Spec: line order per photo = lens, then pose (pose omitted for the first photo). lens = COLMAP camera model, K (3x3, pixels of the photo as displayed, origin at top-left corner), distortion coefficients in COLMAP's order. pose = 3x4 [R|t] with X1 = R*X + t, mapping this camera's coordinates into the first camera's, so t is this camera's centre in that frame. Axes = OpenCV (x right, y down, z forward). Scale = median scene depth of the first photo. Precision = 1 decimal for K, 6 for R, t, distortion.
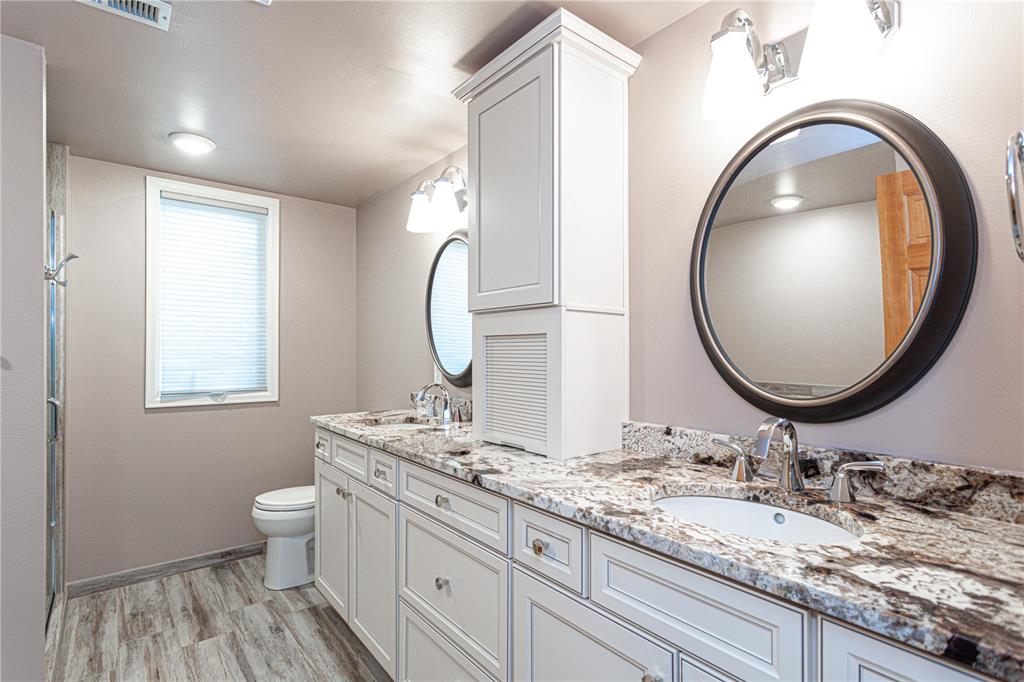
lens RADIAL K [[495.1, 0, 509.6], [0, 495.1, 342.0], [0, 0, 1]] dist [-0.031285, 0.001634]
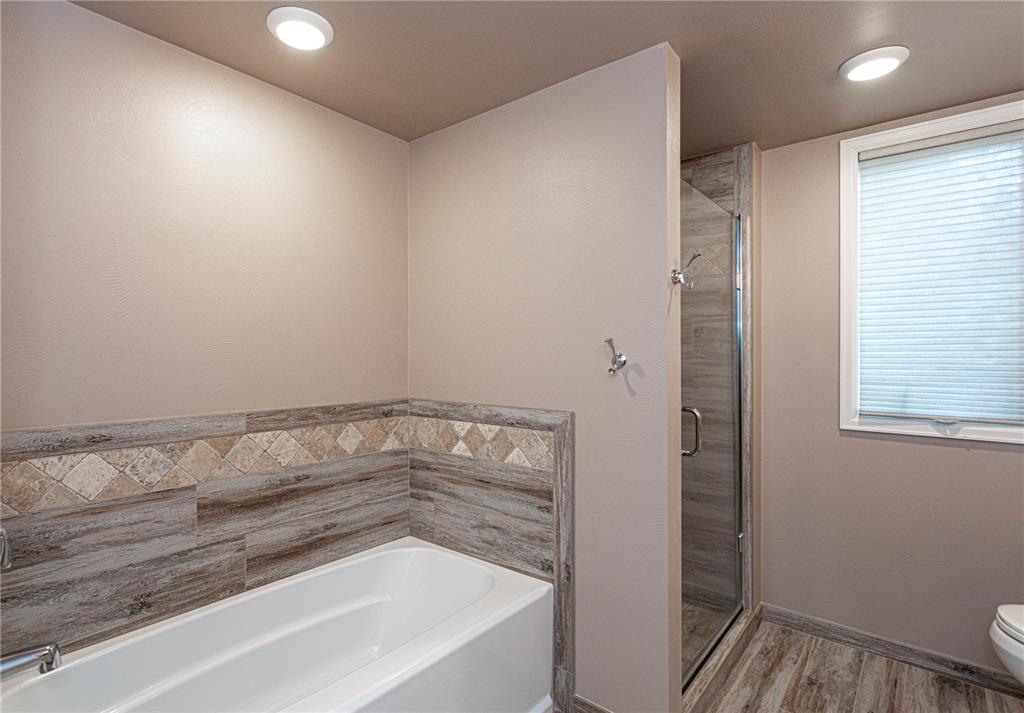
lens RADIAL K [[503.5, 0, 511.1], [0, 503.5, 356.7], [0, 0, 1]] dist [0.005150, -0.000138]
pose [[0.192650, -0.004139, -0.981259, -0.030879], [0.012168, 0.999924, -0.001828, 0.010619], [0.981192, -0.011587, 0.192686, 0.300712]]
